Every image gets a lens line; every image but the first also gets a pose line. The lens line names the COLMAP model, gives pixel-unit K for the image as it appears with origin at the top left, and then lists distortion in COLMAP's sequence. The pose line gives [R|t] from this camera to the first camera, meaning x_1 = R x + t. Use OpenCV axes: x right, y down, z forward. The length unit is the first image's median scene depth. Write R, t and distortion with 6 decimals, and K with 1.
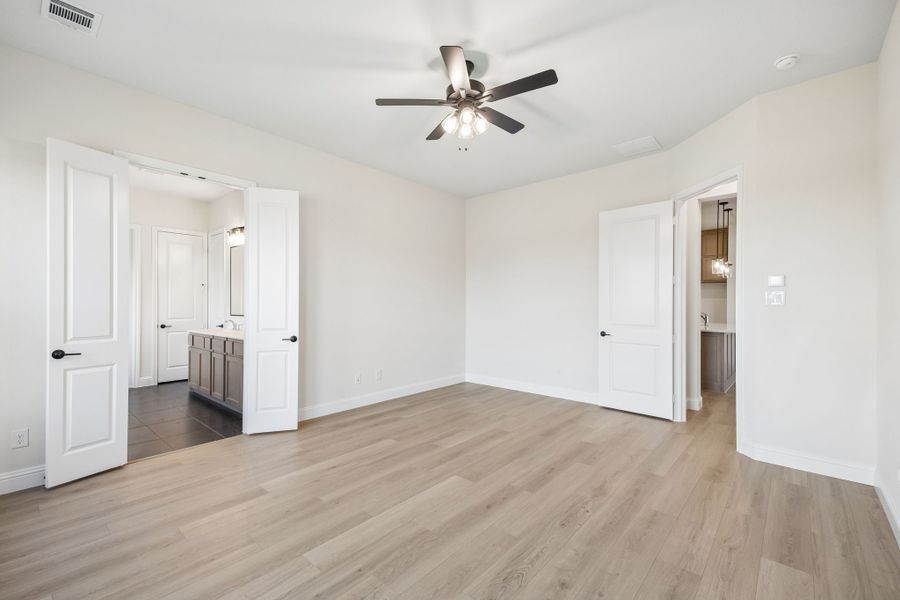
lens RADIAL K [[390.1, 0, 450.0], [0, 390.1, 300.0], [0, 0, 1]] dist [-0.001081, -0.000209]
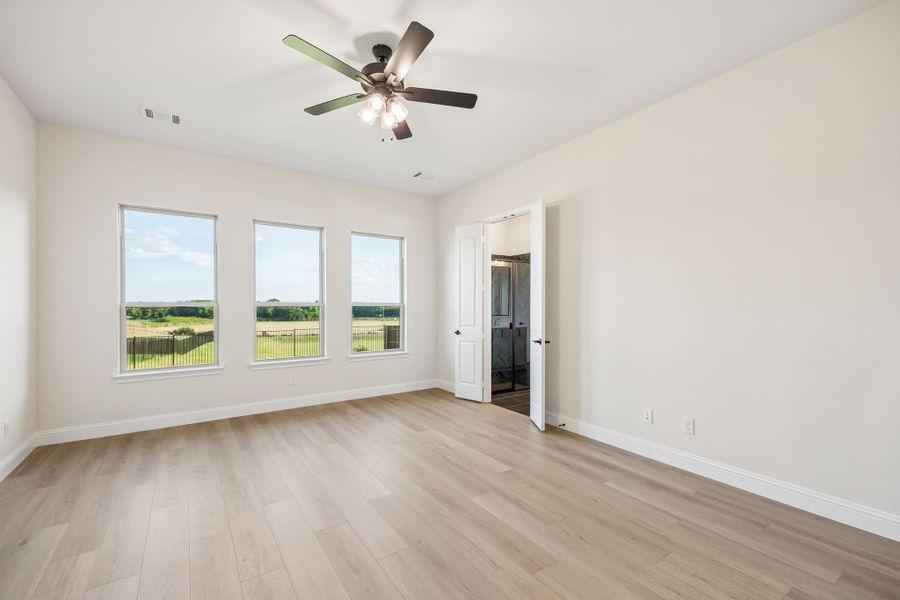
lens RADIAL K [[379.3, 0, 446.7], [0, 379.3, 305.3], [0, 0, 1]] dist [0.000200, -0.000170]
pose [[-0.249505, -0.002008, -0.968371, 0.836559], [-0.000688, 0.999998, -0.001896, 0.003180], [0.968373, 0.000193, -0.249506, 1.315819]]
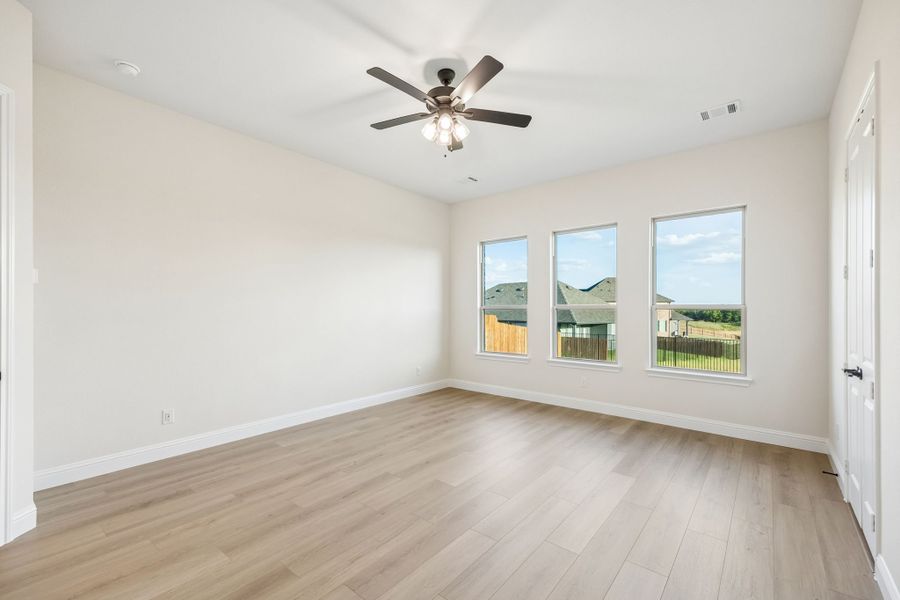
lens RADIAL K [[384.0, 0, 448.5], [0, 384.0, 305.4], [0, 0, 1]] dist [0.041544, -0.000310]
pose [[-0.999457, -0.006058, -0.032397, 0.061262], [-0.005880, 0.999967, -0.005572, 0.004190], [0.032430, -0.005378, -0.999460, 1.922509]]
